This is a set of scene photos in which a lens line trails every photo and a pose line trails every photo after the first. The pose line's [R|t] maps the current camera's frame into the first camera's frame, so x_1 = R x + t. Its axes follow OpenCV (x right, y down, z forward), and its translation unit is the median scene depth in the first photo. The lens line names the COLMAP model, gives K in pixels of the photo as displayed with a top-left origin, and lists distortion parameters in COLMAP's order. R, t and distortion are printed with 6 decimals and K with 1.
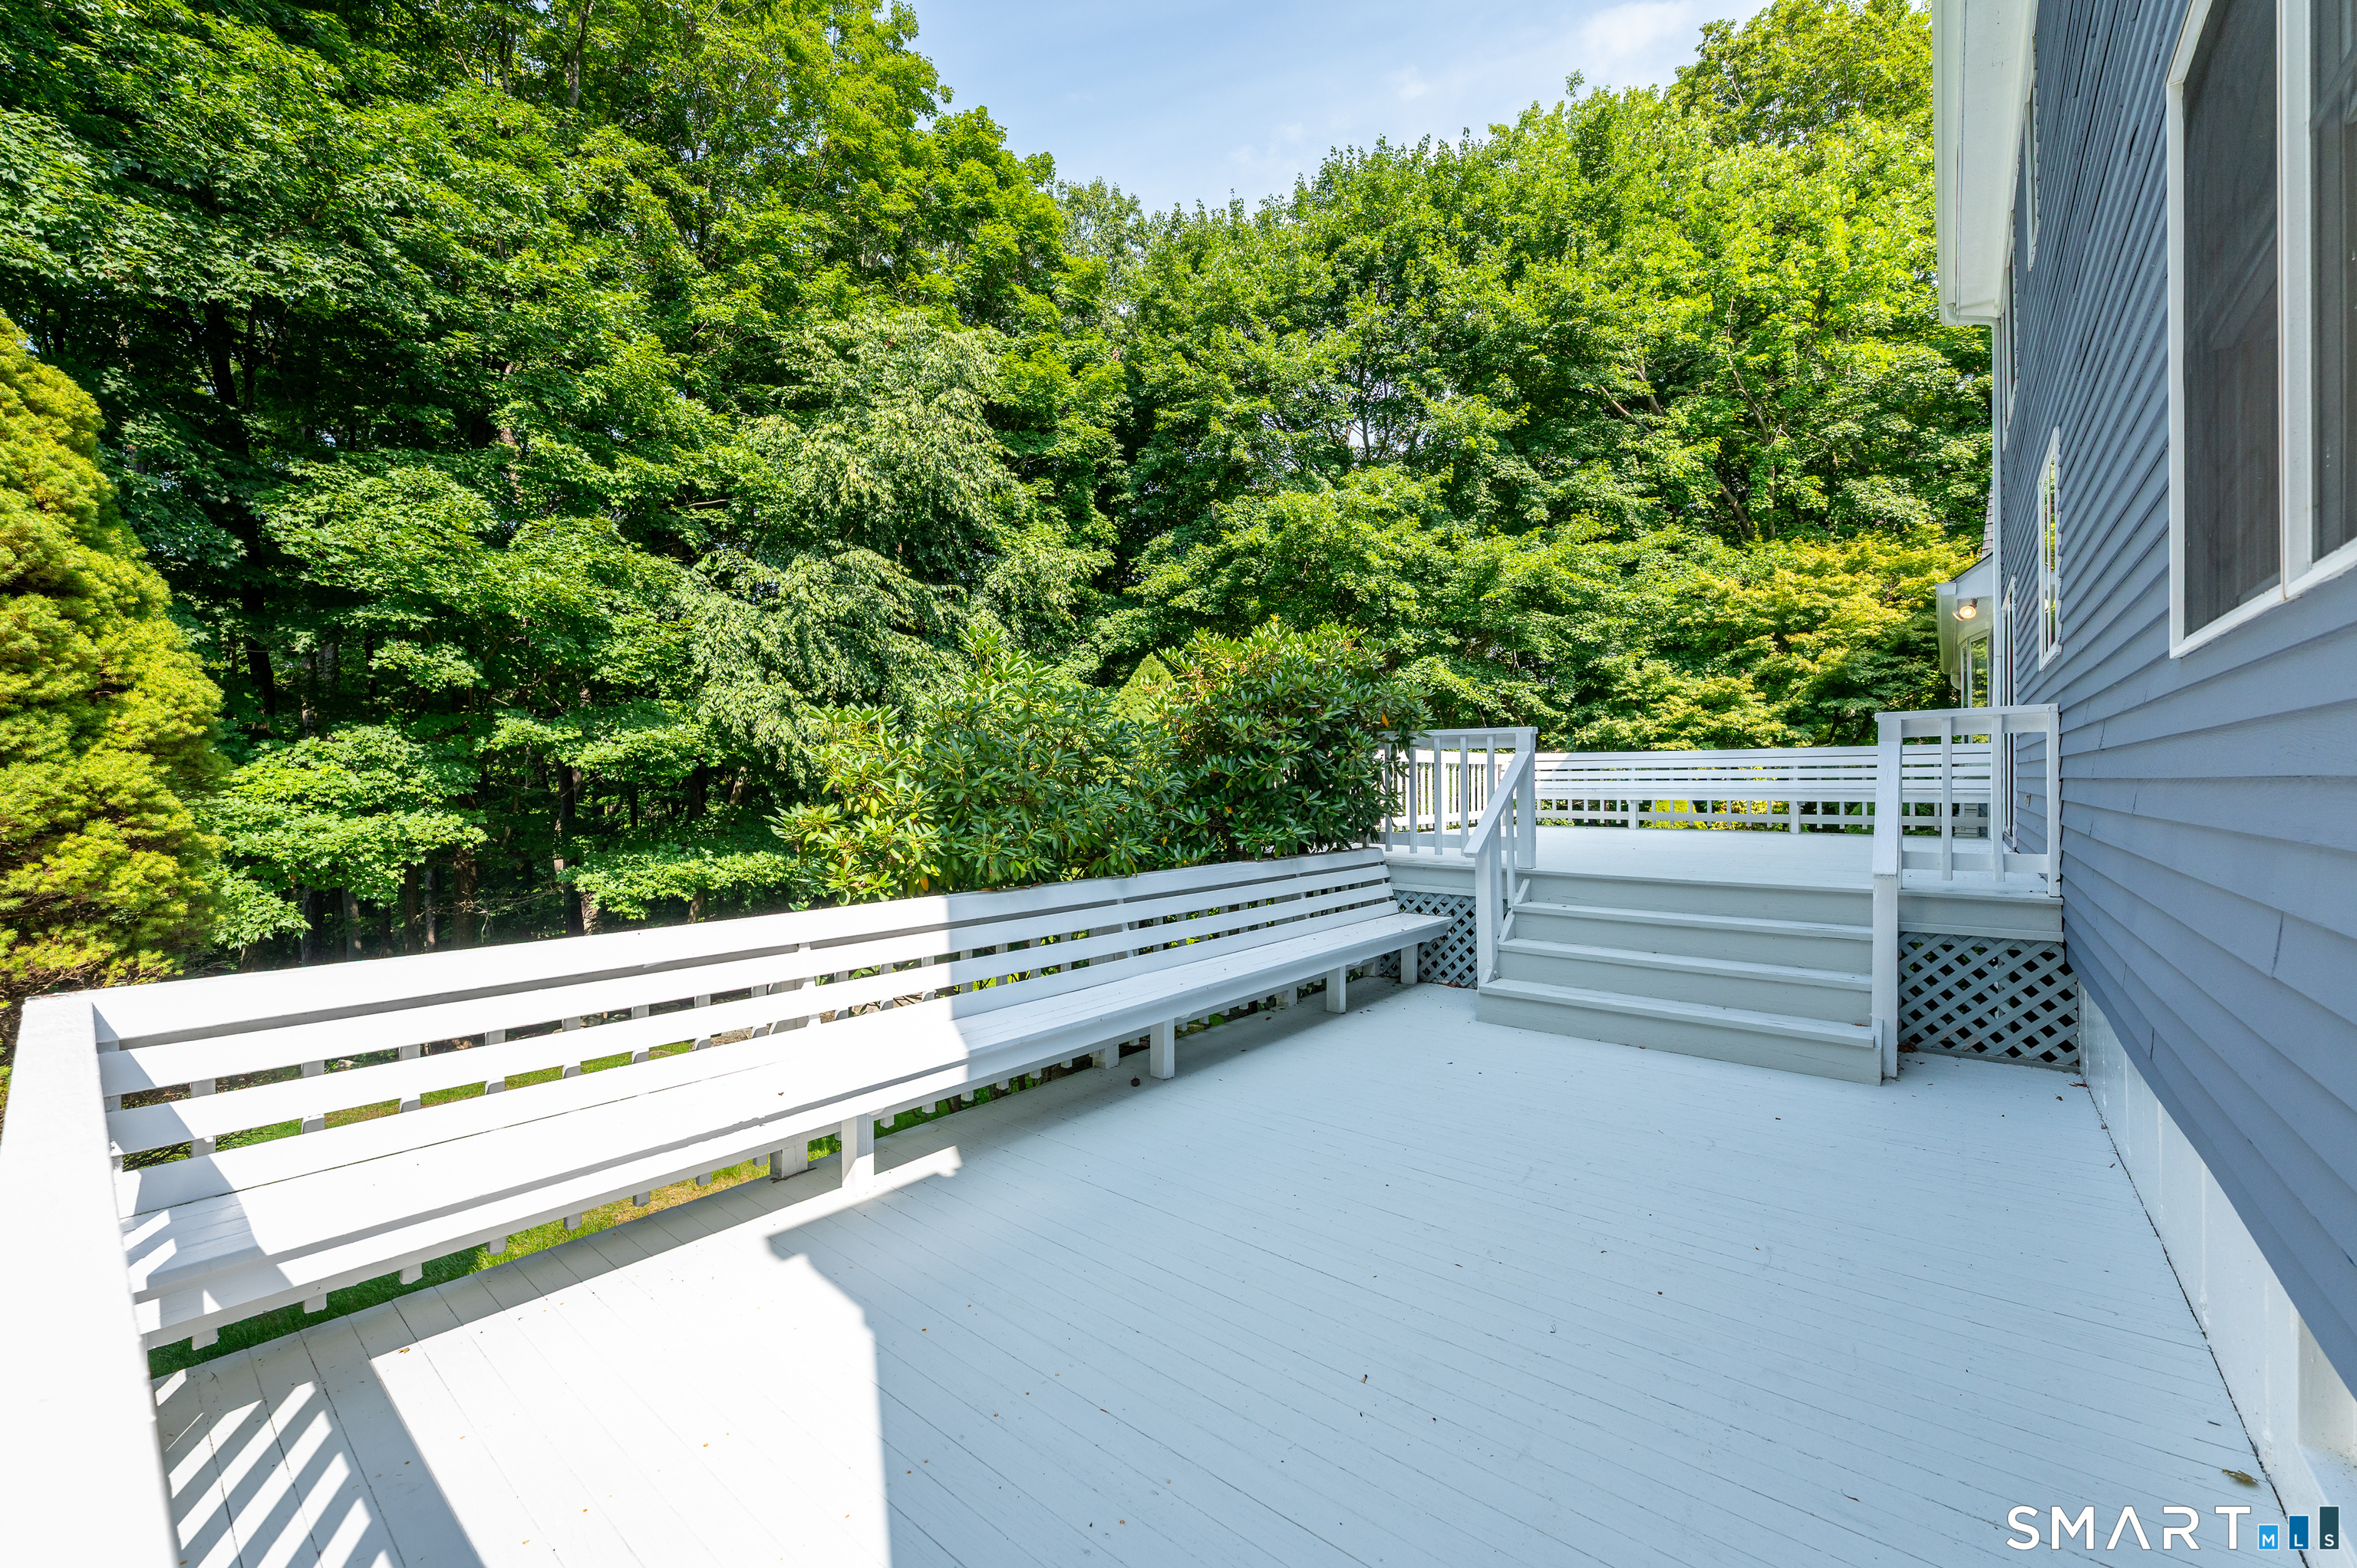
lens RADIAL K [[934.6, 0, 1178.5], [0, 934.6, 784.0], [0, 0, 1]] dist [0.019551, 0.000039]
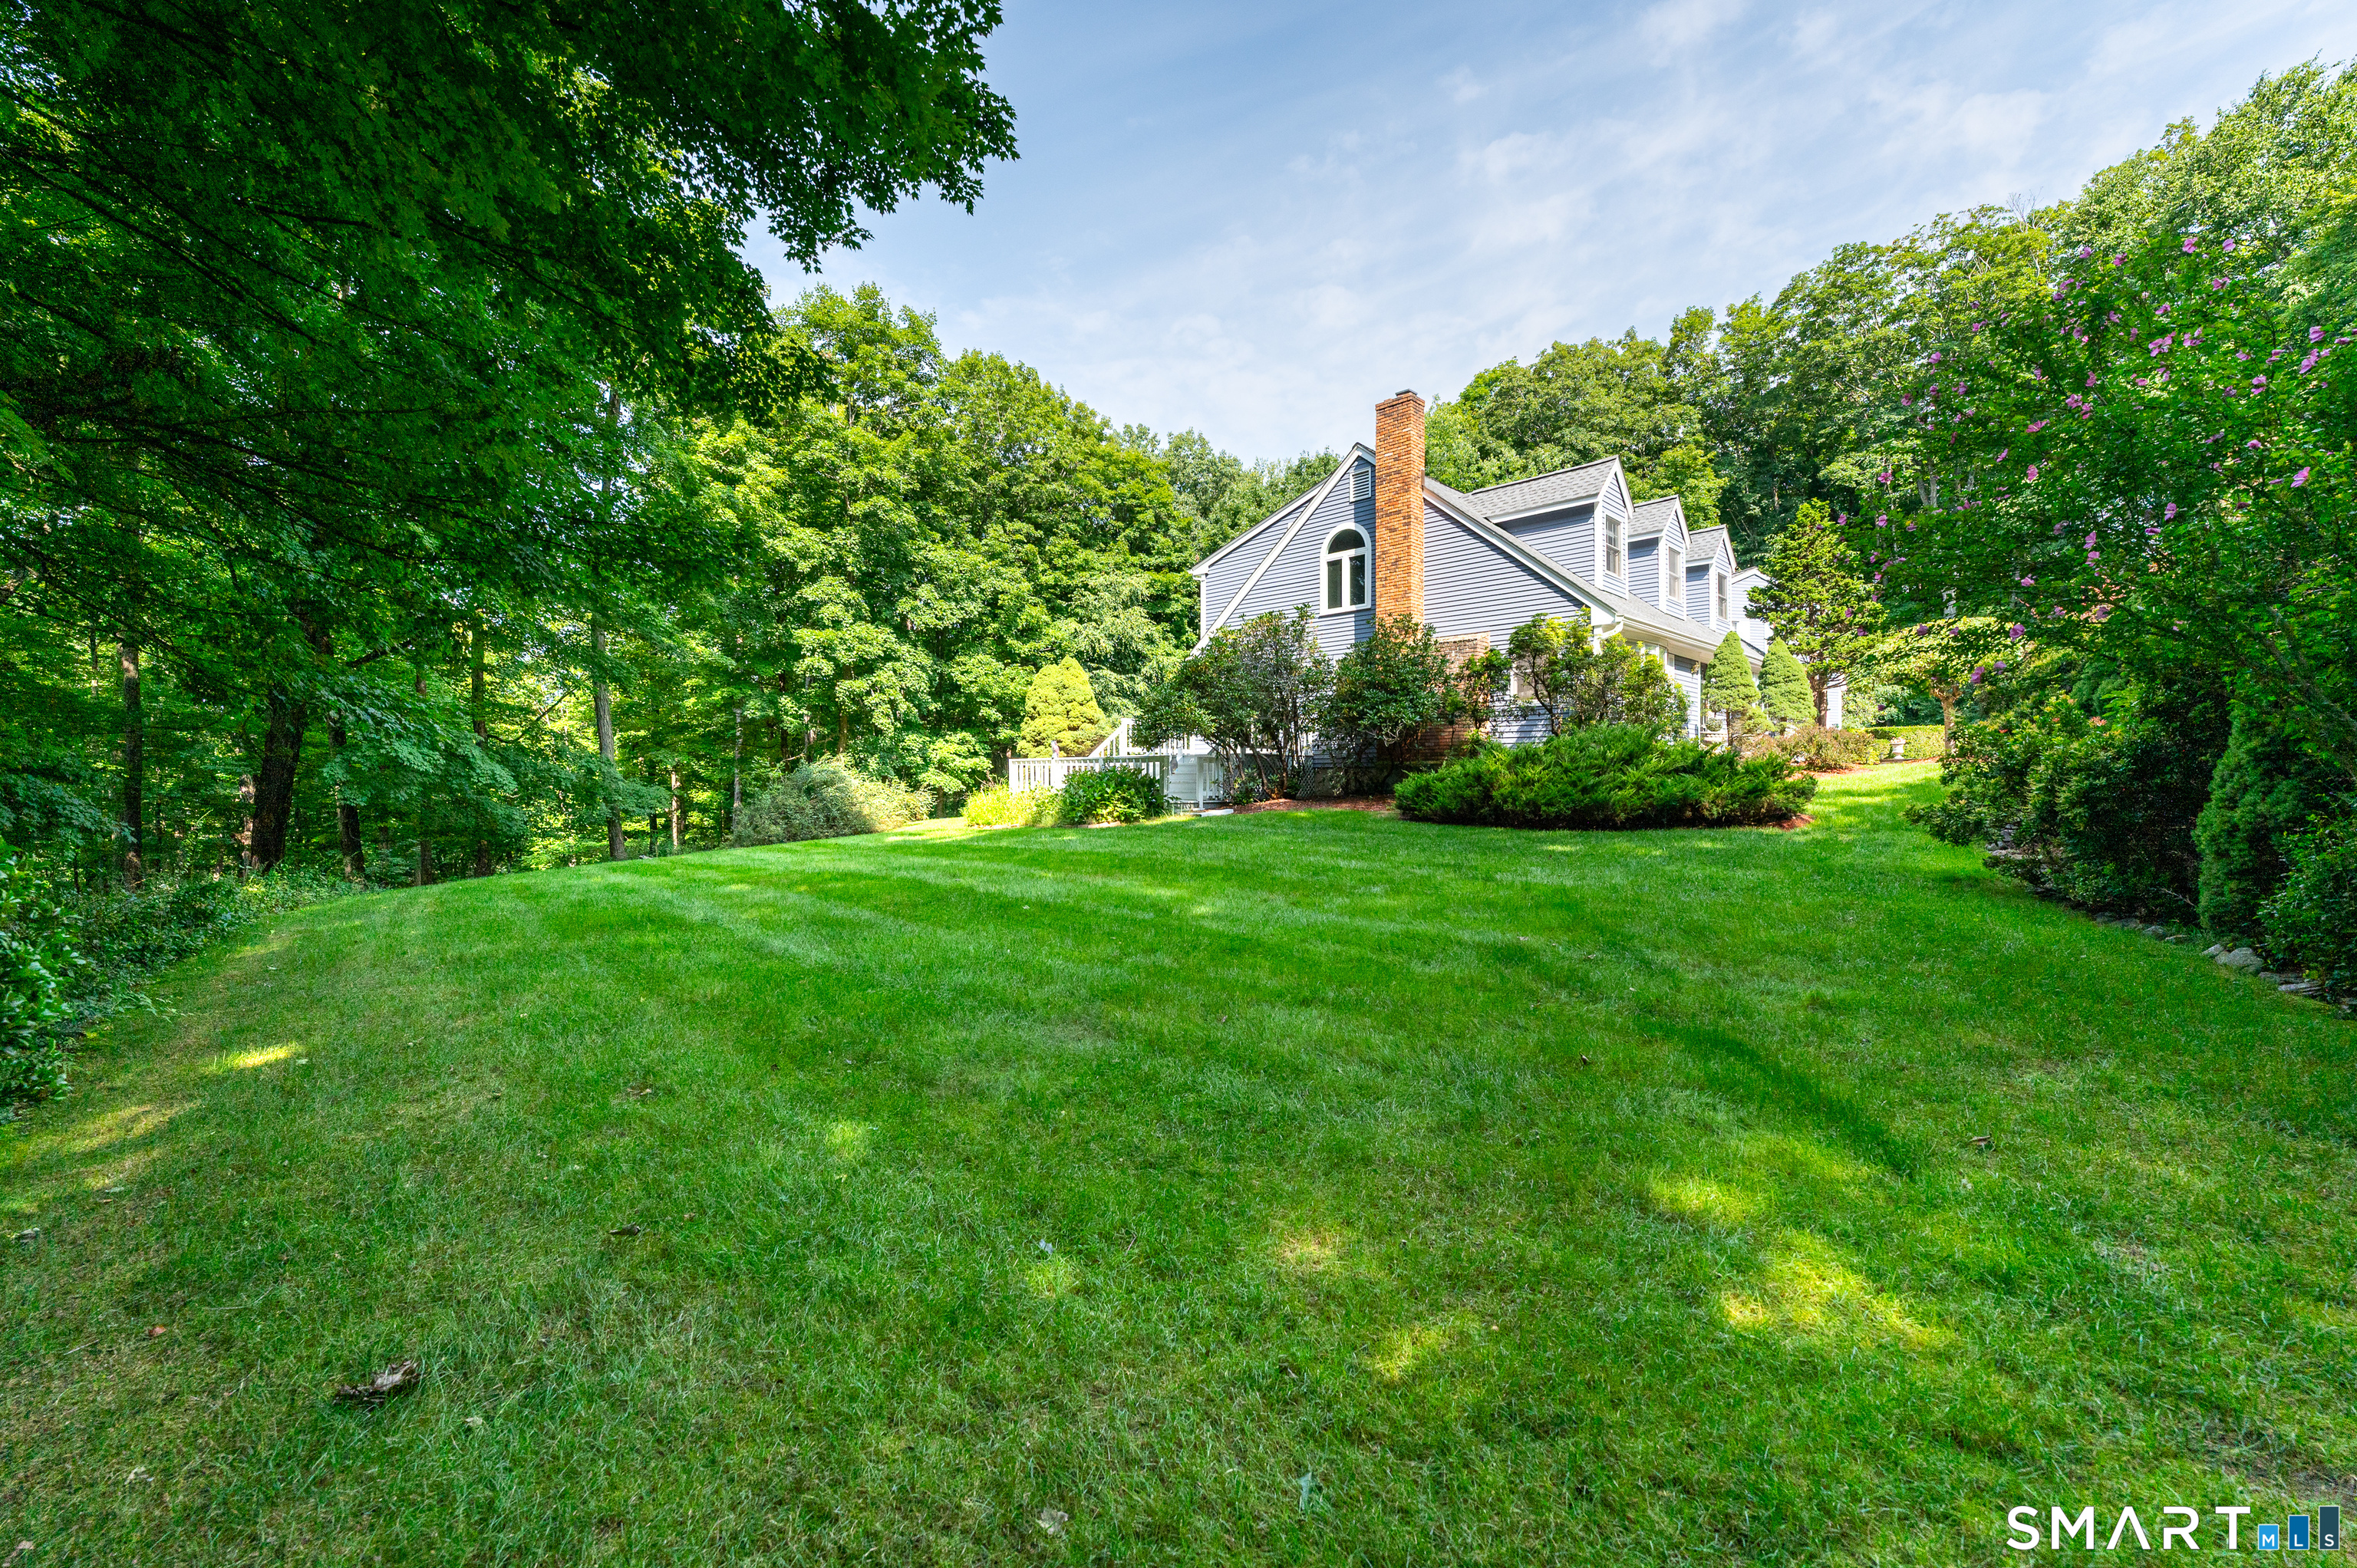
lens RADIAL K [[934.6, 0, 1178.5], [0, 934.6, 784.0], [0, 0, 1]] dist [0.019551, 0.000039]
pose [[0.993196, 0.008776, -0.116120, 0.177103], [-0.008238, 0.999953, 0.005109, 0.066317], [0.116159, -0.004117, 0.993222, -1.428712]]
